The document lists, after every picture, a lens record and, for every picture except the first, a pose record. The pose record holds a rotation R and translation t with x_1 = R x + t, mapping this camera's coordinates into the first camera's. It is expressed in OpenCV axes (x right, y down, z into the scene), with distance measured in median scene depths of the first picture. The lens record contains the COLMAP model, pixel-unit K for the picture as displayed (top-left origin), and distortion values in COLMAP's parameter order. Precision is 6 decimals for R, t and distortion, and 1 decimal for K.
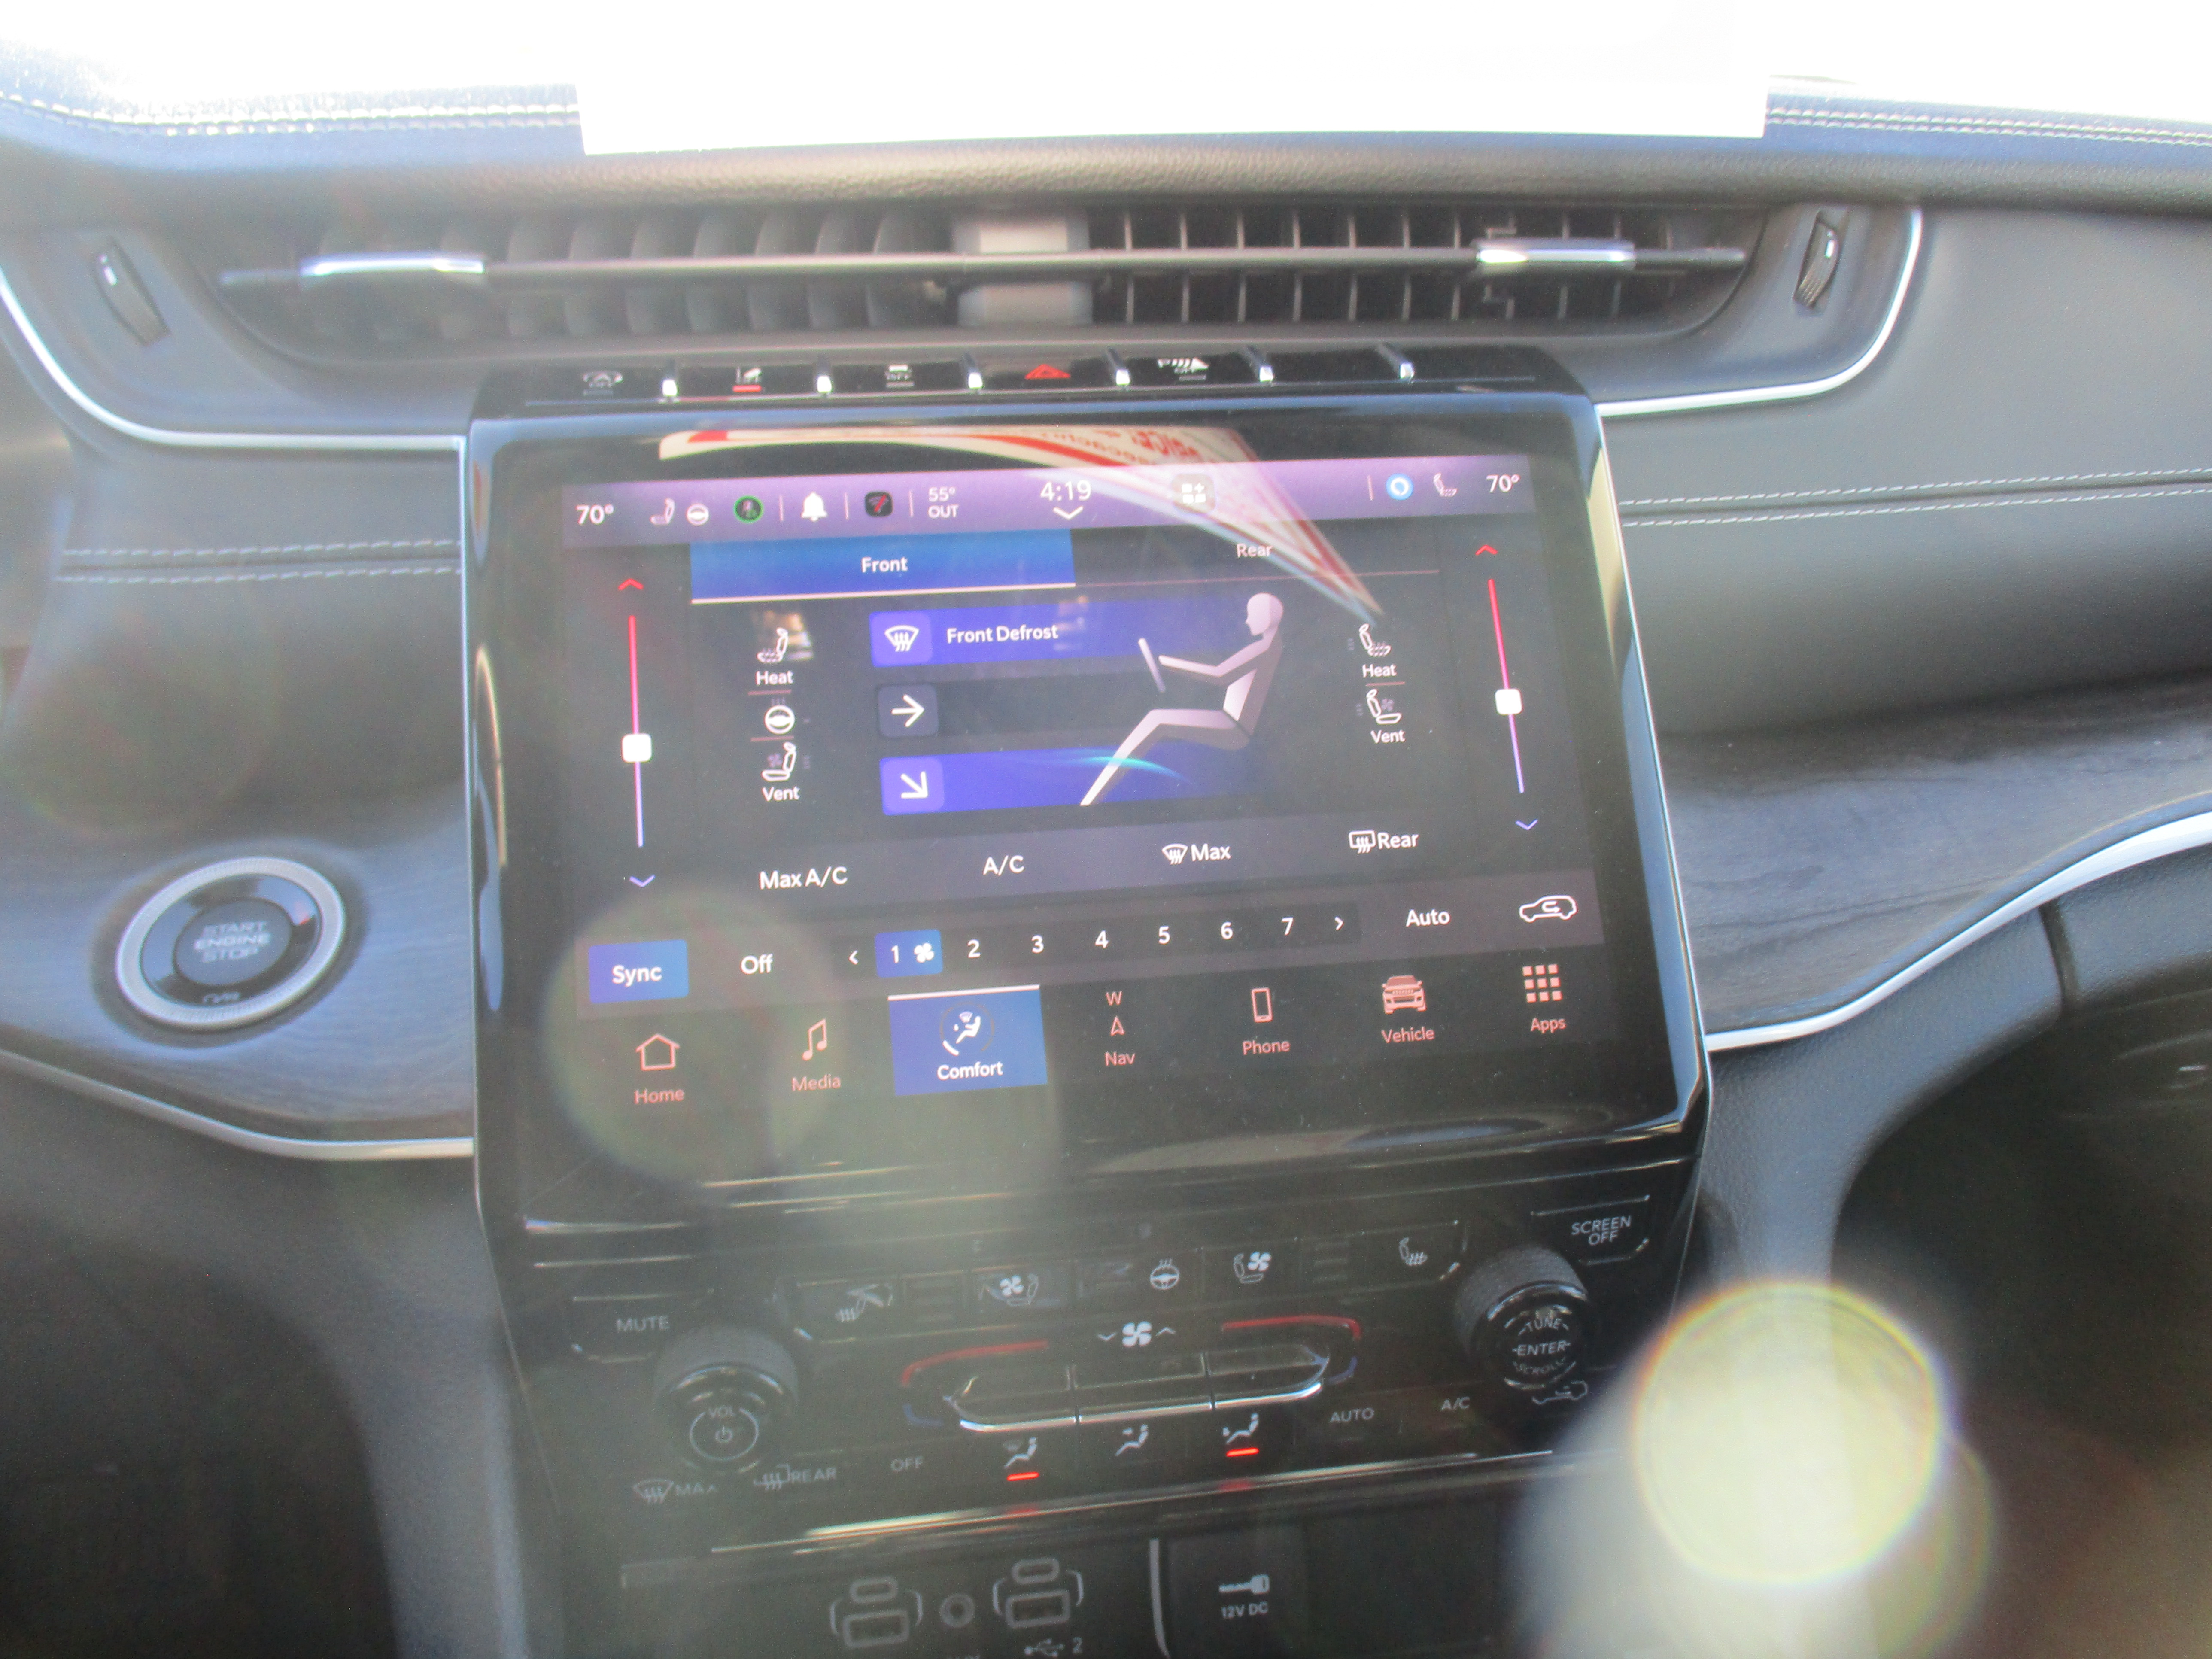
lens RADIAL K [[1854.5, 0, 1113.1], [0, 1854.5, 817.9], [0, 0, 1]] dist [-0.019522, -0.000909]
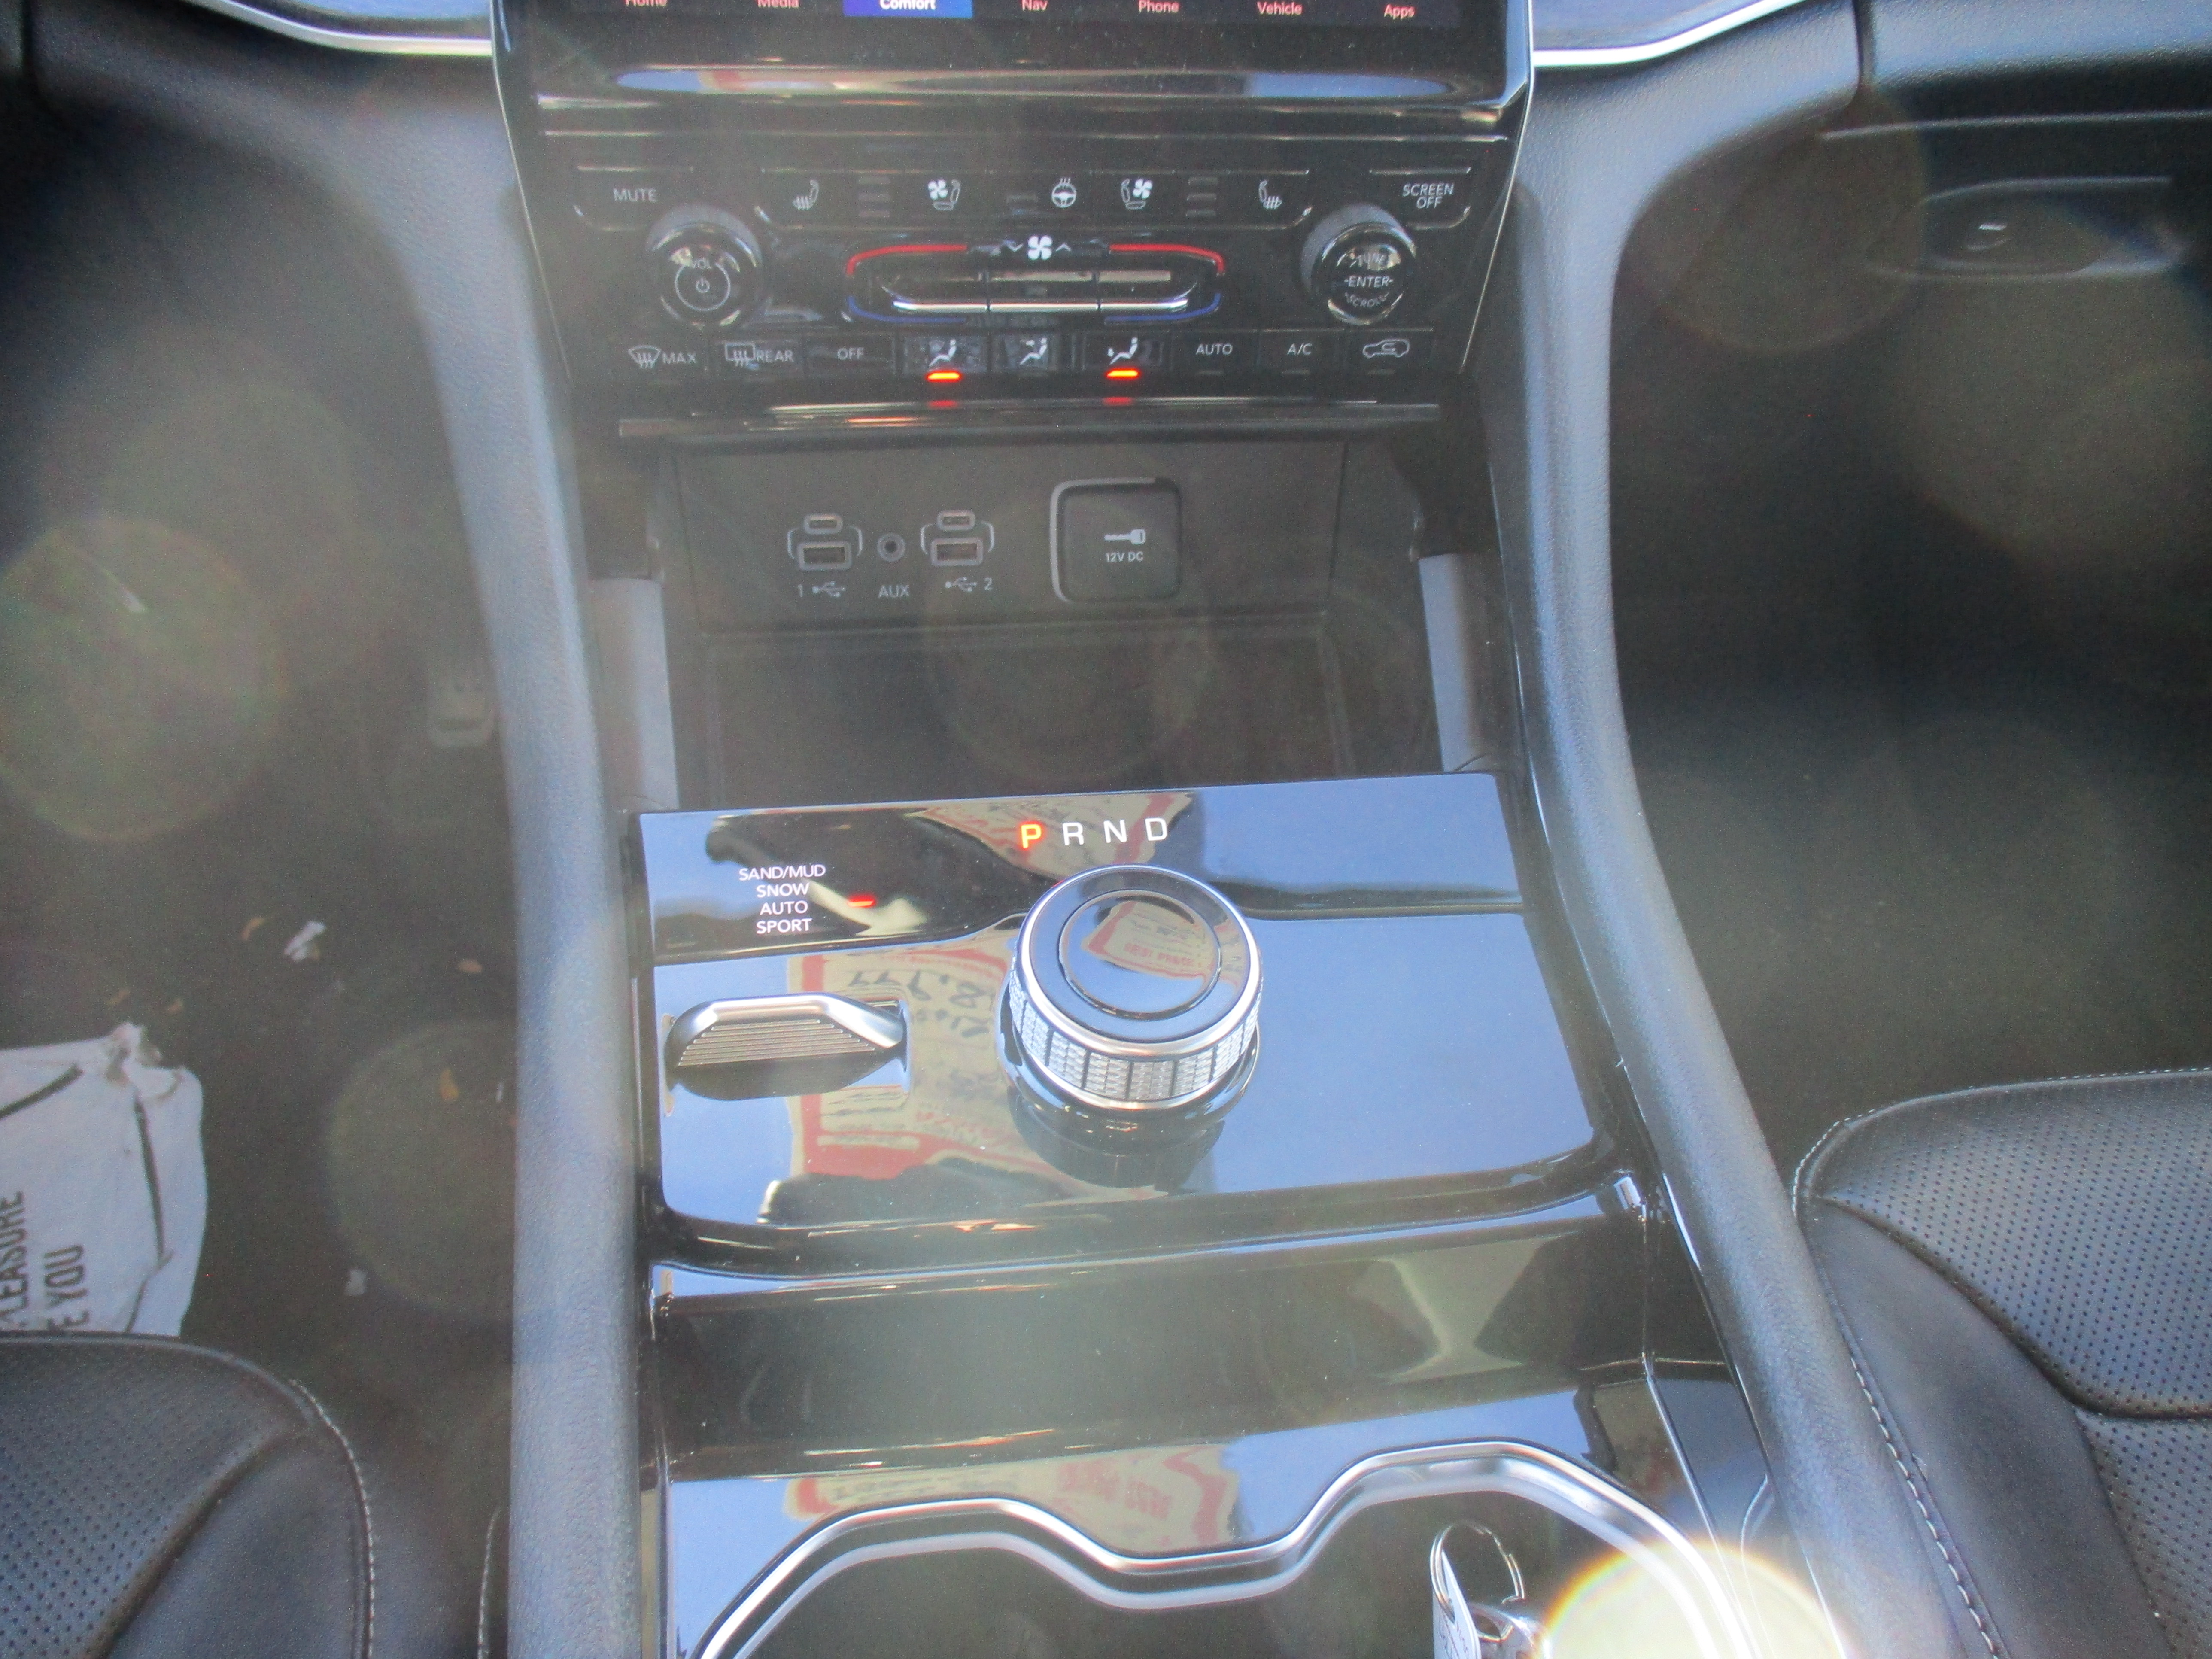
lens RADIAL K [[1854.5, 0, 1110.4], [0, 1854.5, 790.4], [0, 0, 1]] dist [-0.019522, -0.000909]
pose [[0.998688, 0.045725, 0.023055, 0.046323], [-0.050124, 0.965023, 0.257329, 0.299393], [-0.010482, -0.258147, 0.966049, -0.268242]]
